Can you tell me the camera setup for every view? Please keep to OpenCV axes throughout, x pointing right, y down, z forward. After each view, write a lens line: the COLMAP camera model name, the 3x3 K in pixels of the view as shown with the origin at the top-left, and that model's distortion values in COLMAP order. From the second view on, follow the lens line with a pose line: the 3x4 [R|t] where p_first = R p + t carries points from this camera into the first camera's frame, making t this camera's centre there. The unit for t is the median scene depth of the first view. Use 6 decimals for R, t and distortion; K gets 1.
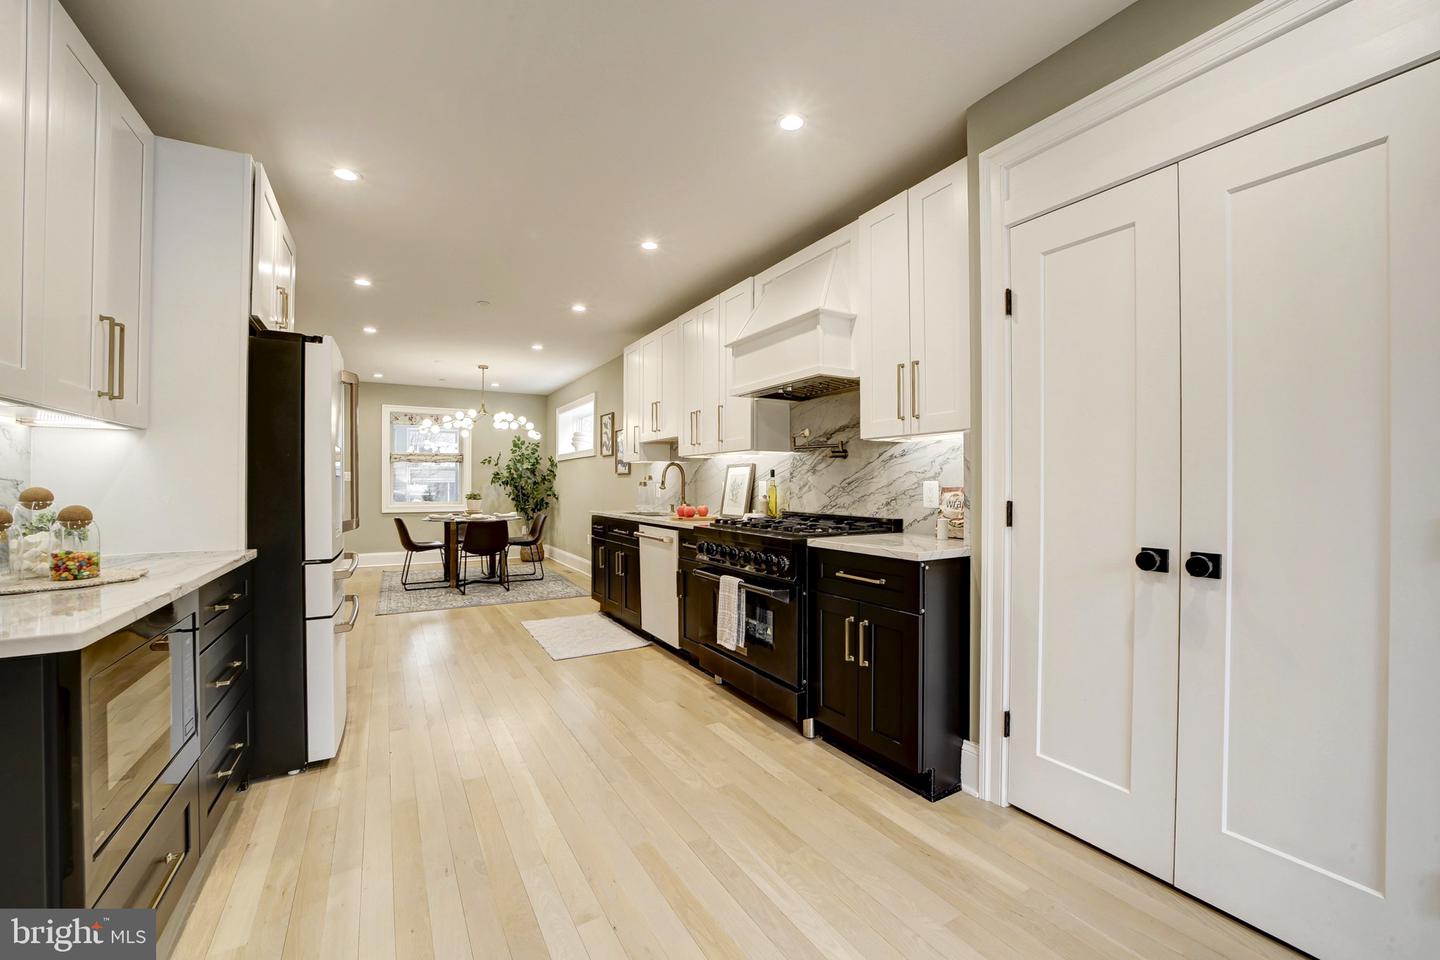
lens RADIAL K [[572.8, 0, 720.0], [0, 572.8, 480.0], [0, 0, 1]] dist [-0.044112, 0.012579]
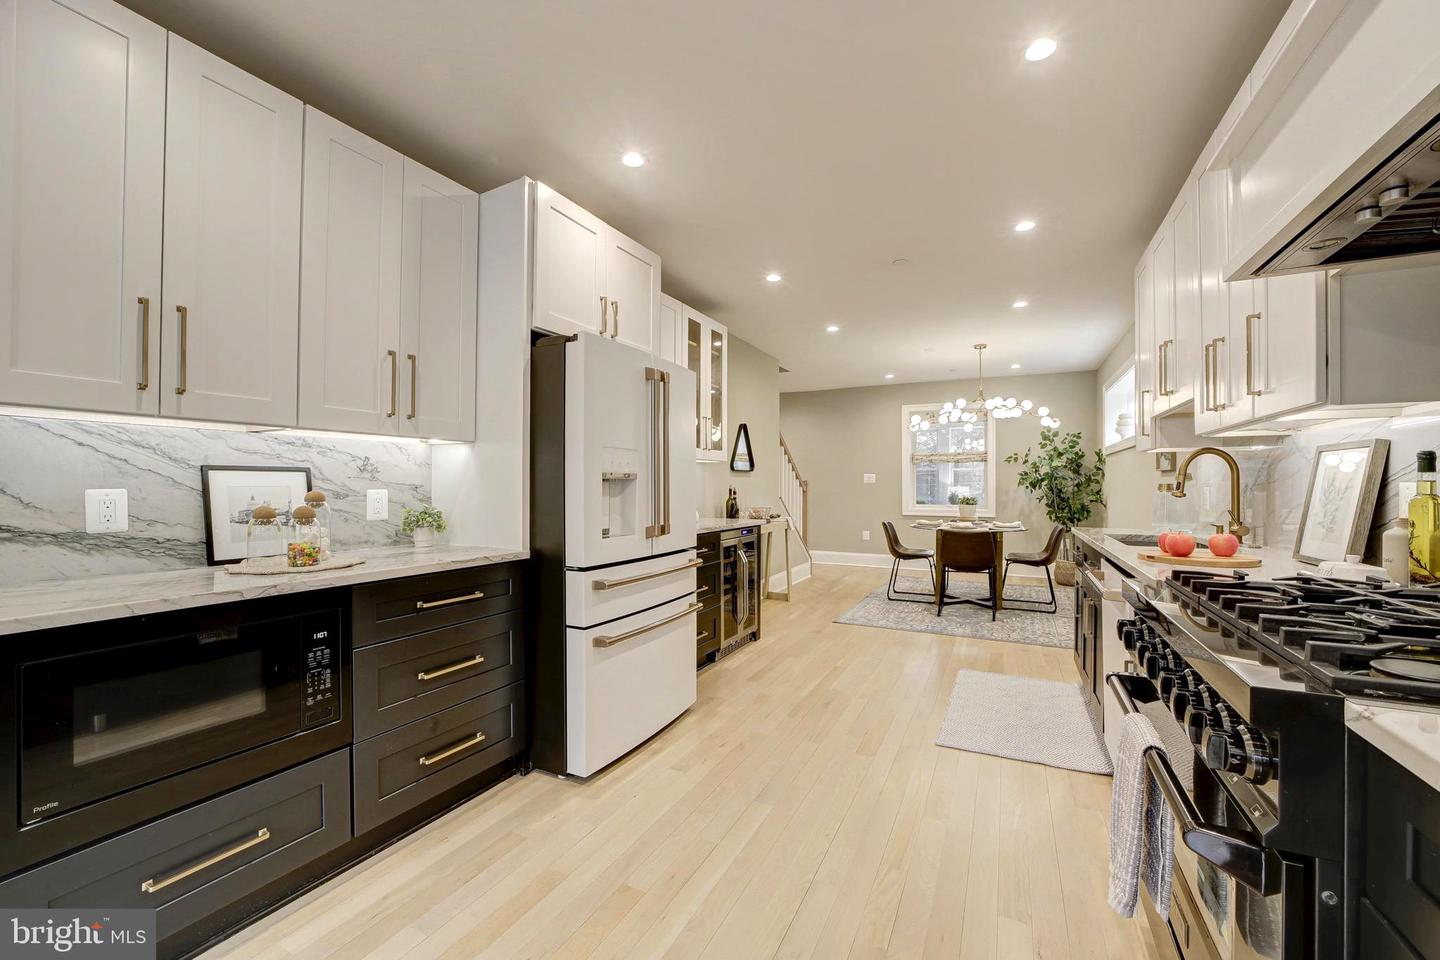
lens RADIAL K [[572.8, 0, 720.0], [0, 572.8, 480.0], [0, 0, 1]] dist [-0.044112, 0.012579]
pose [[0.537752, -0.006663, -0.843077, 0.077756], [0.005116, 0.999976, -0.004641, -0.000129], [0.843088, -0.001818, 0.537773, 0.223444]]
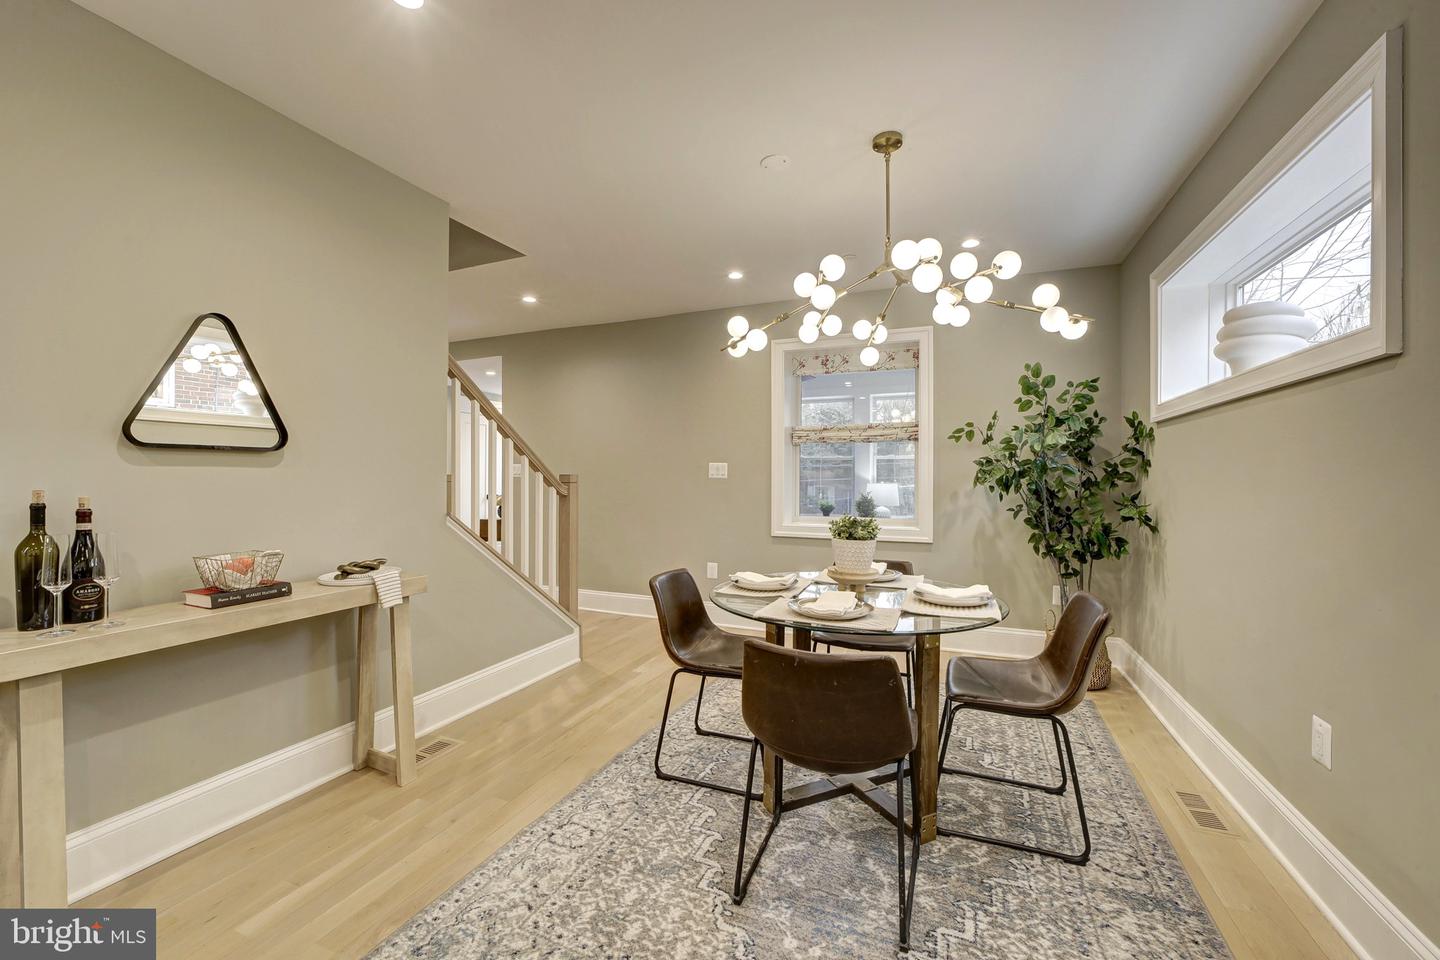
lens RADIAL K [[565.2, 0, 715.8], [0, 565.2, 470.7], [0, 0, 1]] dist [-0.042024, 0.009497]
pose [[0.592748, -0.006120, -0.805365, -0.210354], [0.003657, 0.999981, -0.004908, -0.003396], [0.805380, -0.000035, 0.592759, 0.712018]]
